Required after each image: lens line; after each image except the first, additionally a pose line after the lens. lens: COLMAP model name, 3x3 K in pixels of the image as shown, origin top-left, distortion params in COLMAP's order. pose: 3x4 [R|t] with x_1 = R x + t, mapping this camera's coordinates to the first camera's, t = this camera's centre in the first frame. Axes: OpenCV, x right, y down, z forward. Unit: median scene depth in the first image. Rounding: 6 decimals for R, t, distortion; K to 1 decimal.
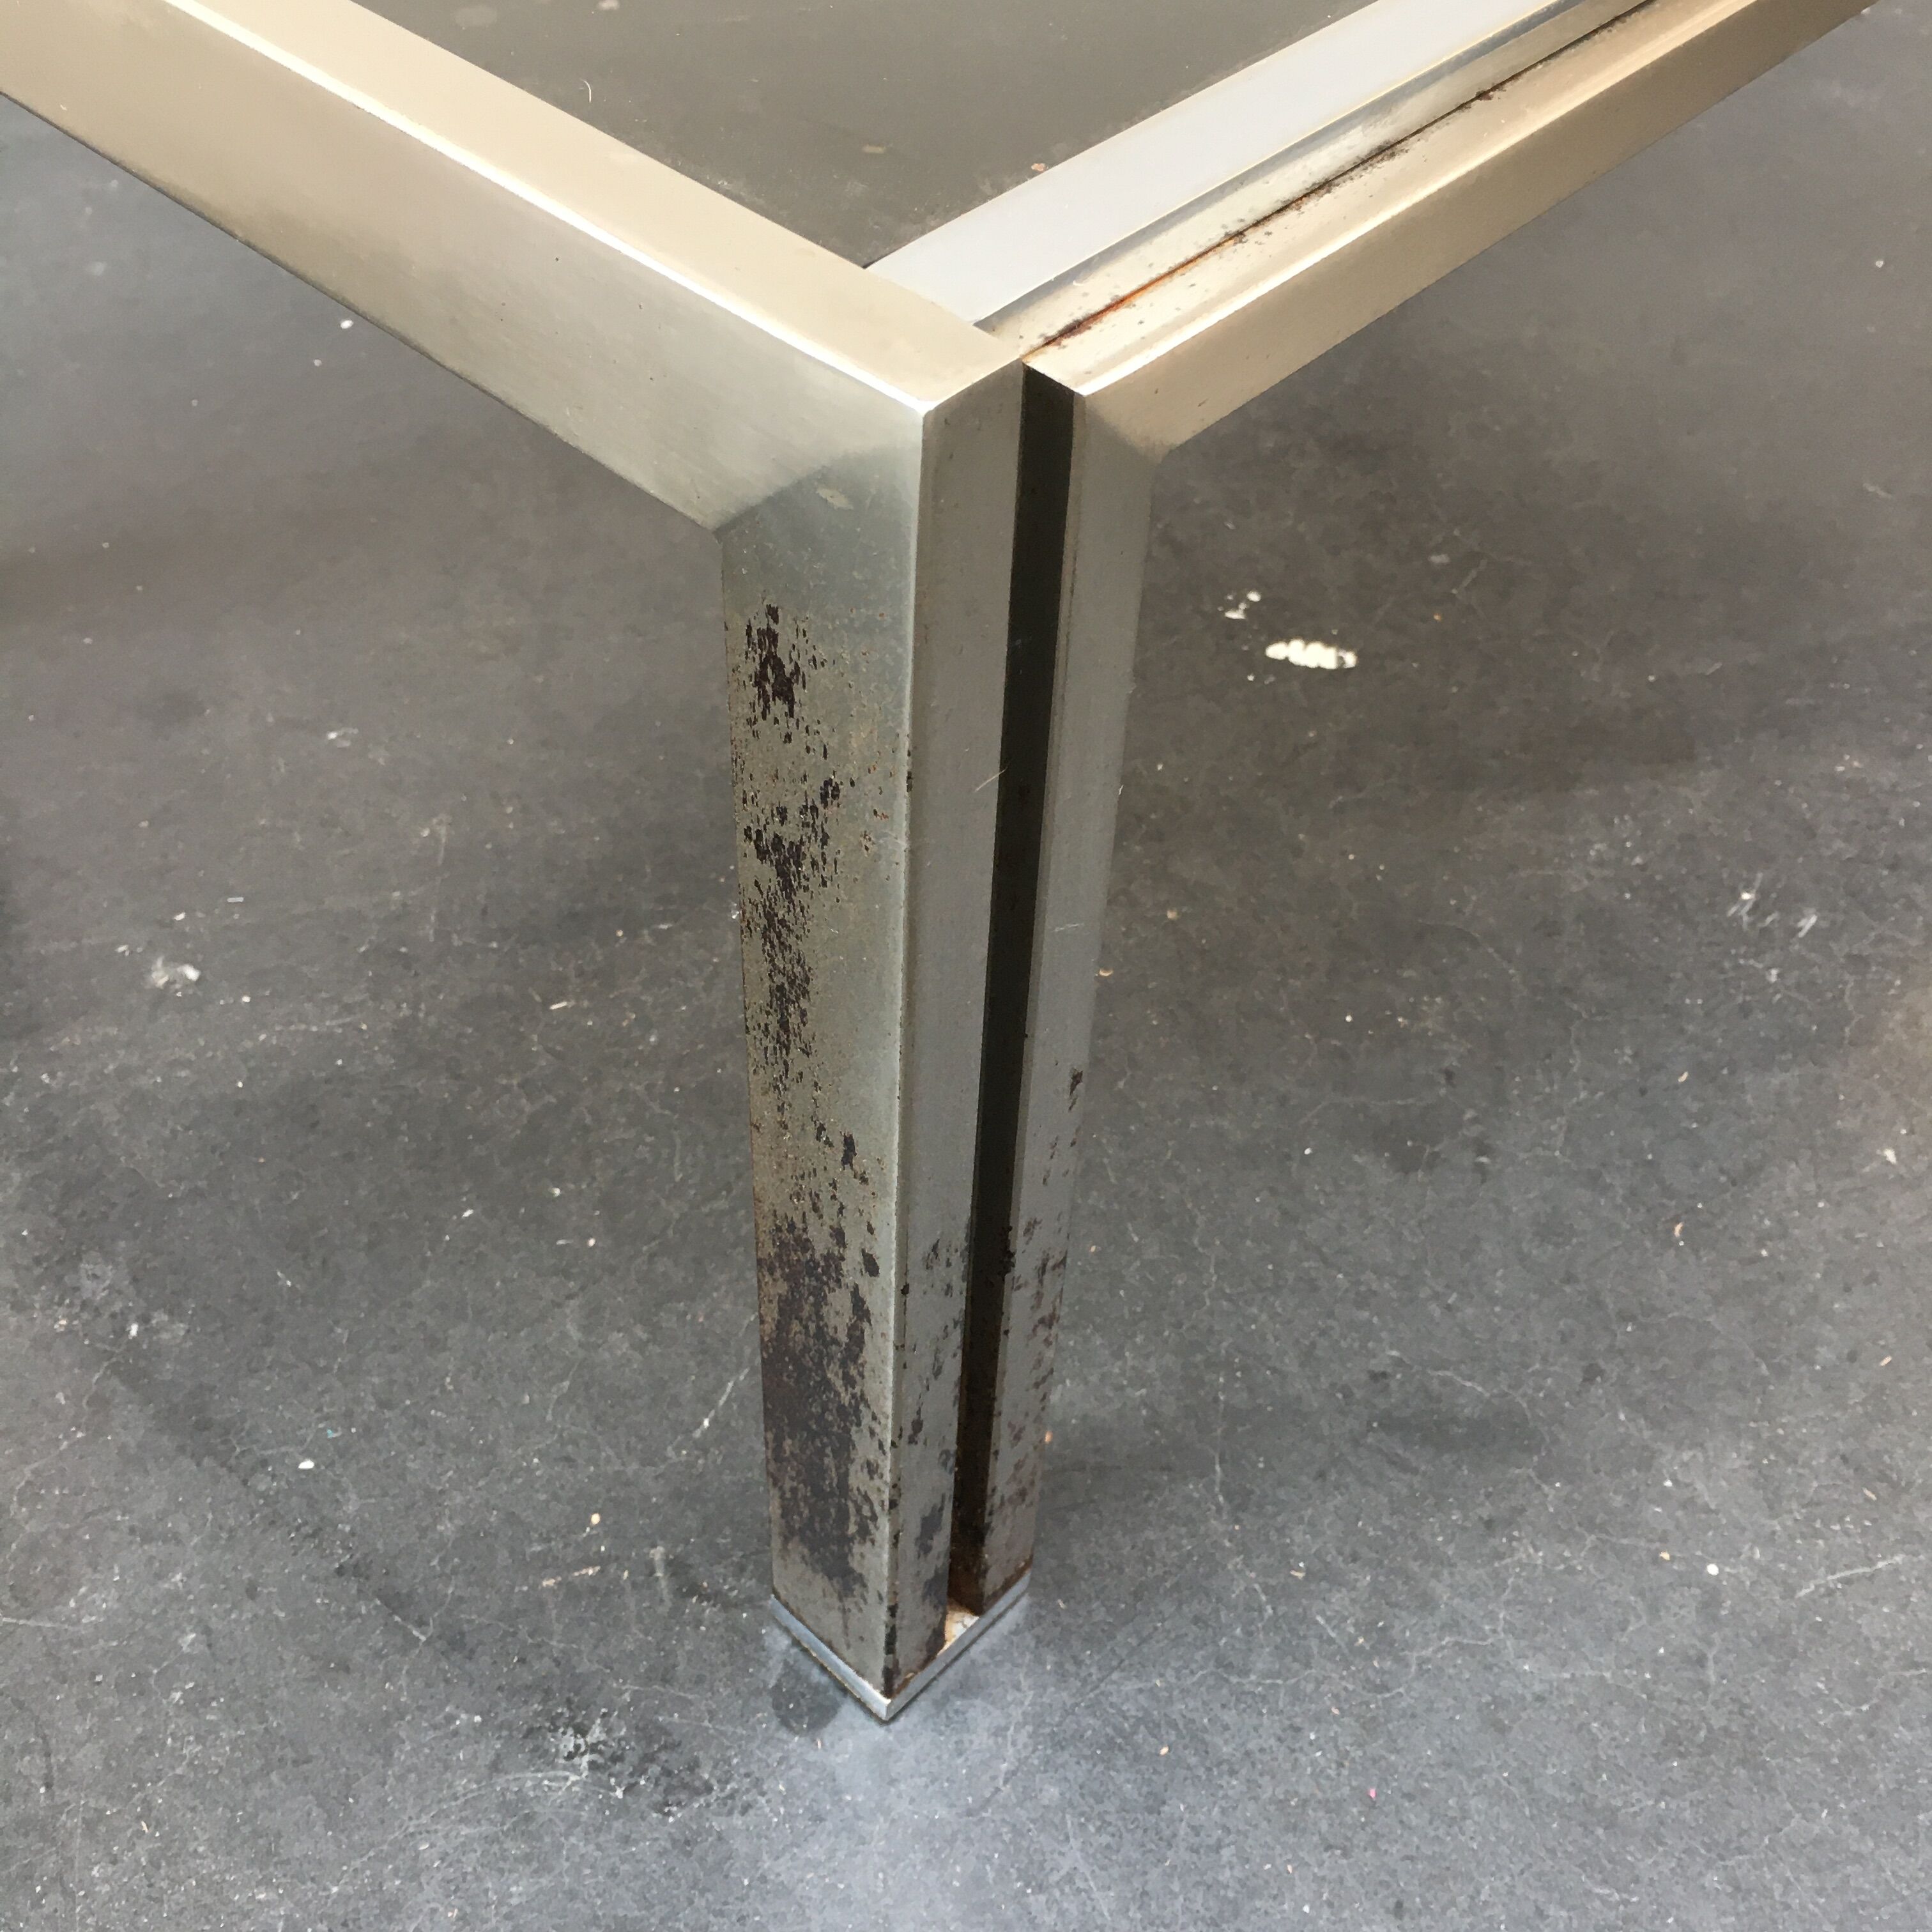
lens RADIAL K [[2227.3, 0, 973.0], [0, 2227.3, 966.3], [0, 0, 1]] dist [0.074242, -0.113951]
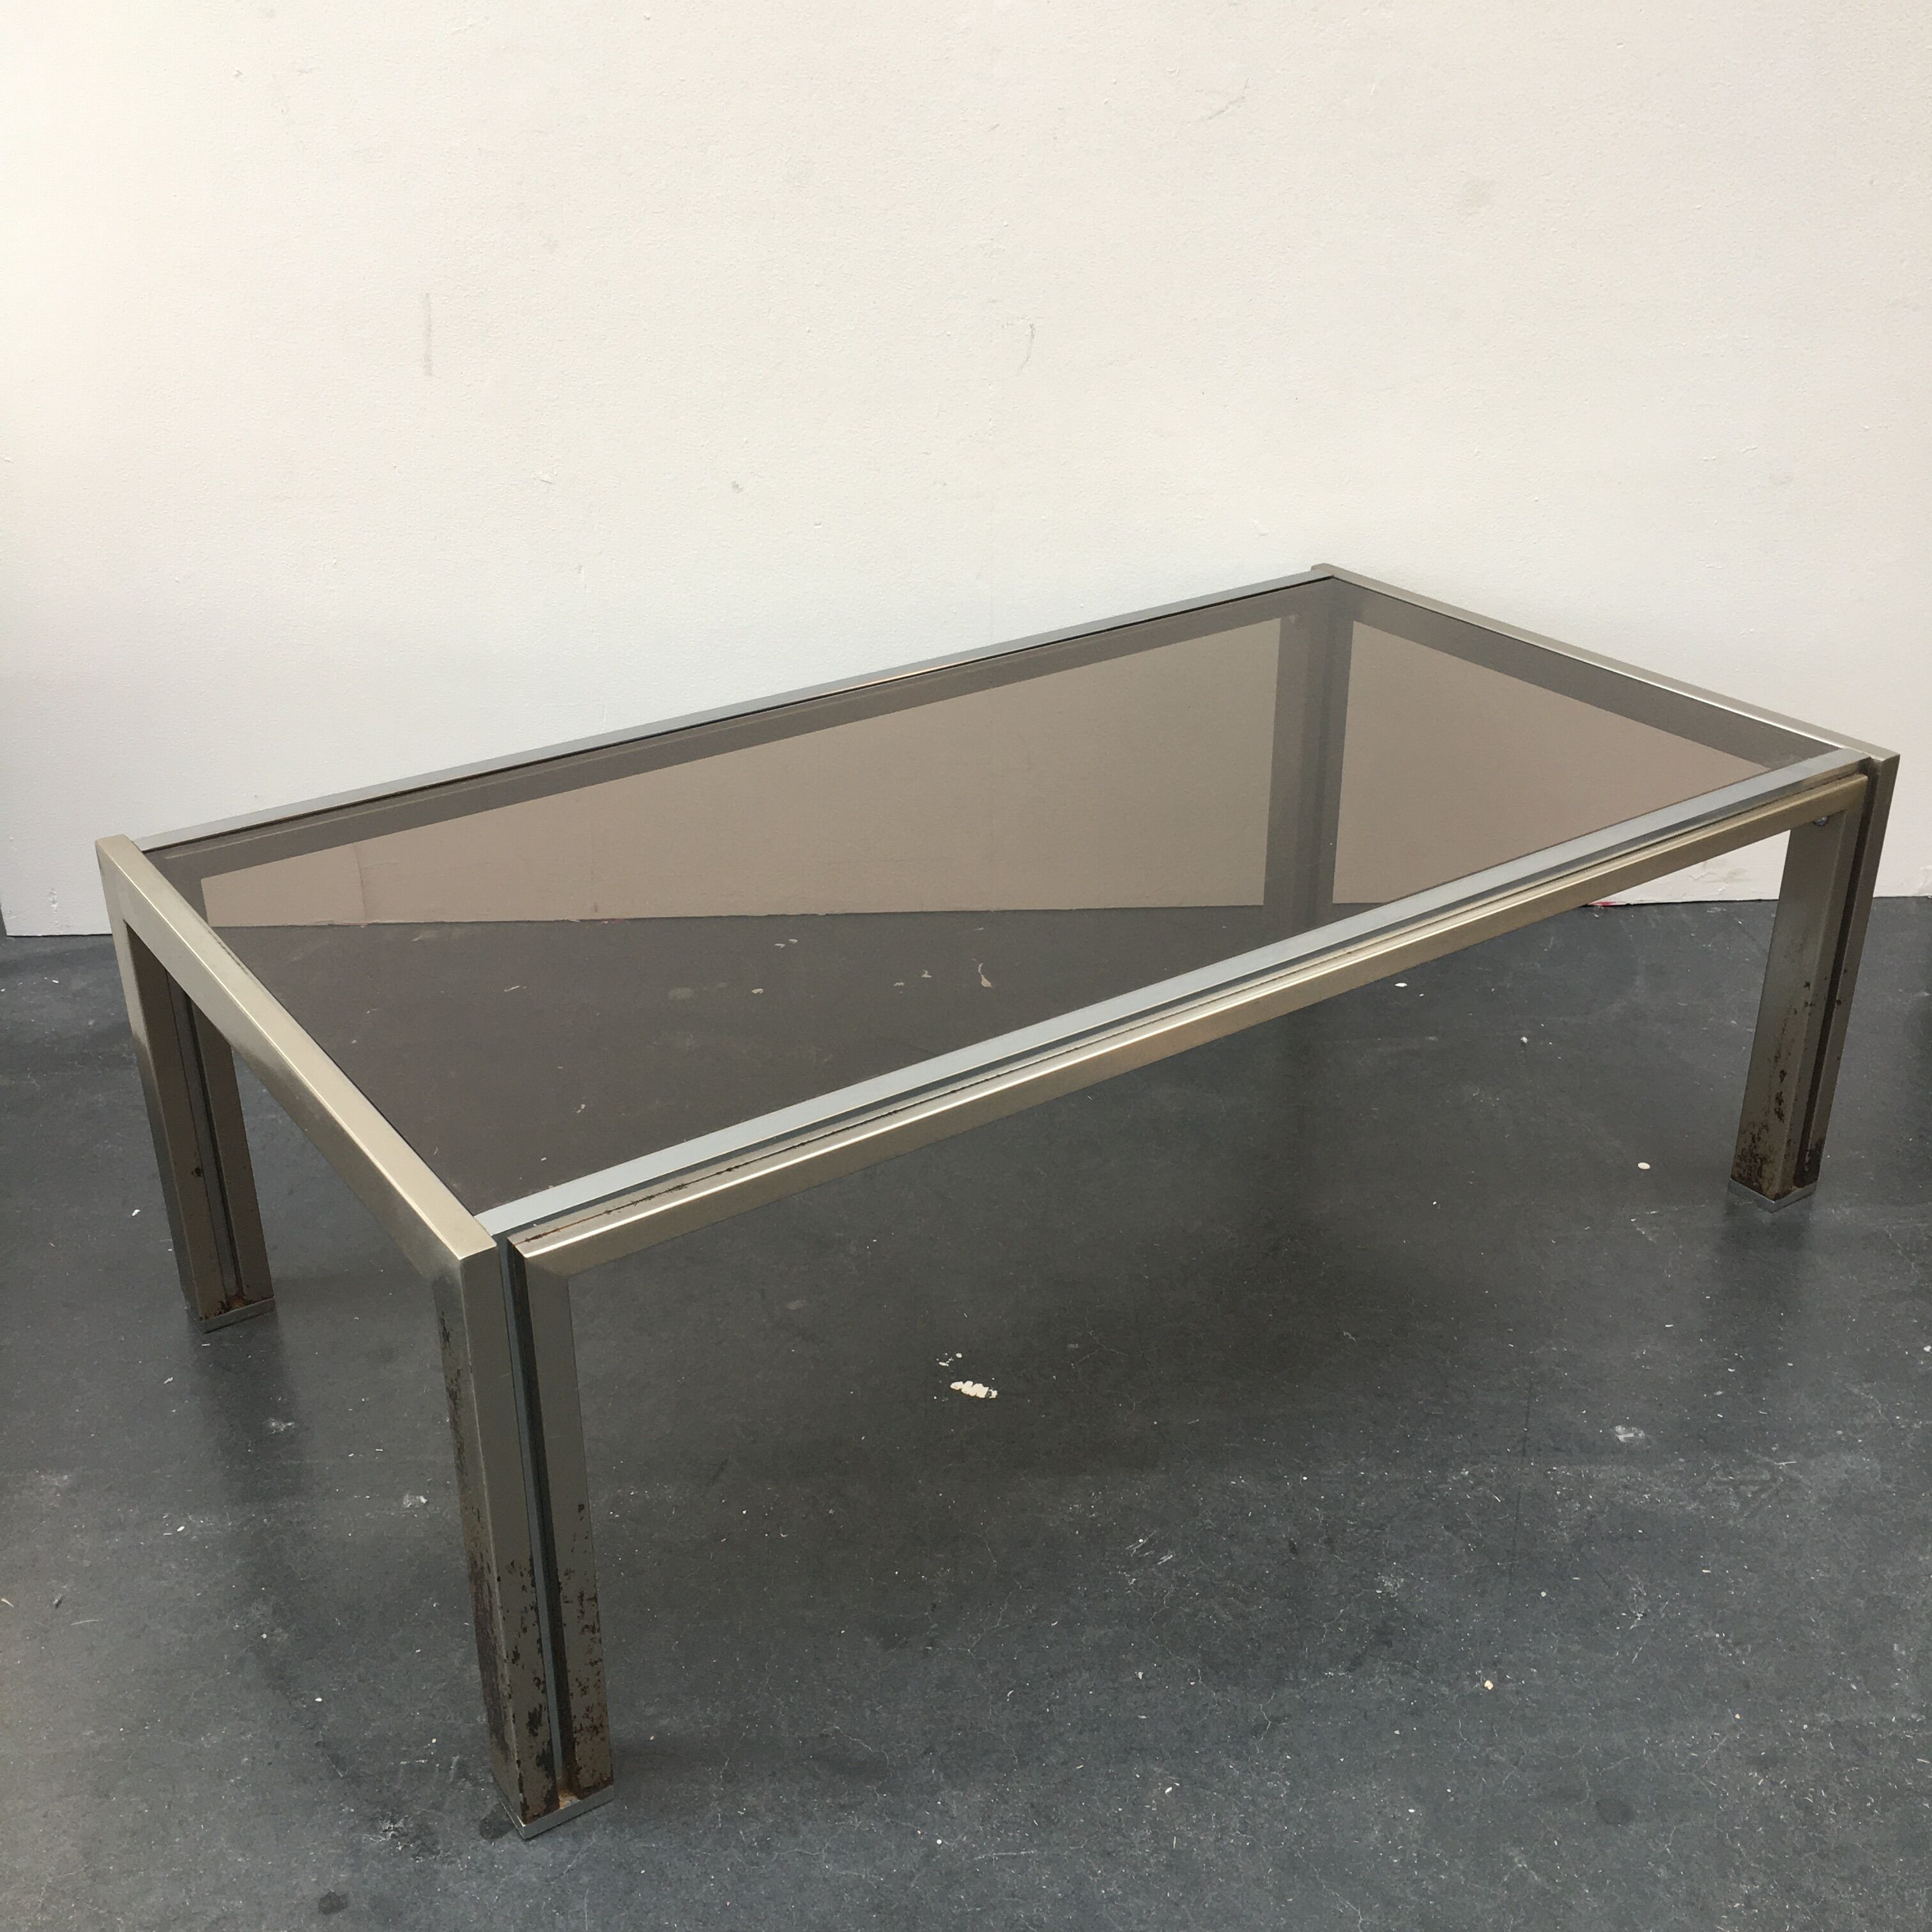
lens RADIAL K [[2207.0, 0, 976.8], [0, 2207.0, 975.3], [0, 0, 1]] dist [0.088974, -0.132052]
pose [[0.975584, 0.065821, -0.209530, 0.741175], [-0.131964, 0.938290, -0.319683, 0.175281], [0.175558, 0.339528, 0.924067, -1.136416]]
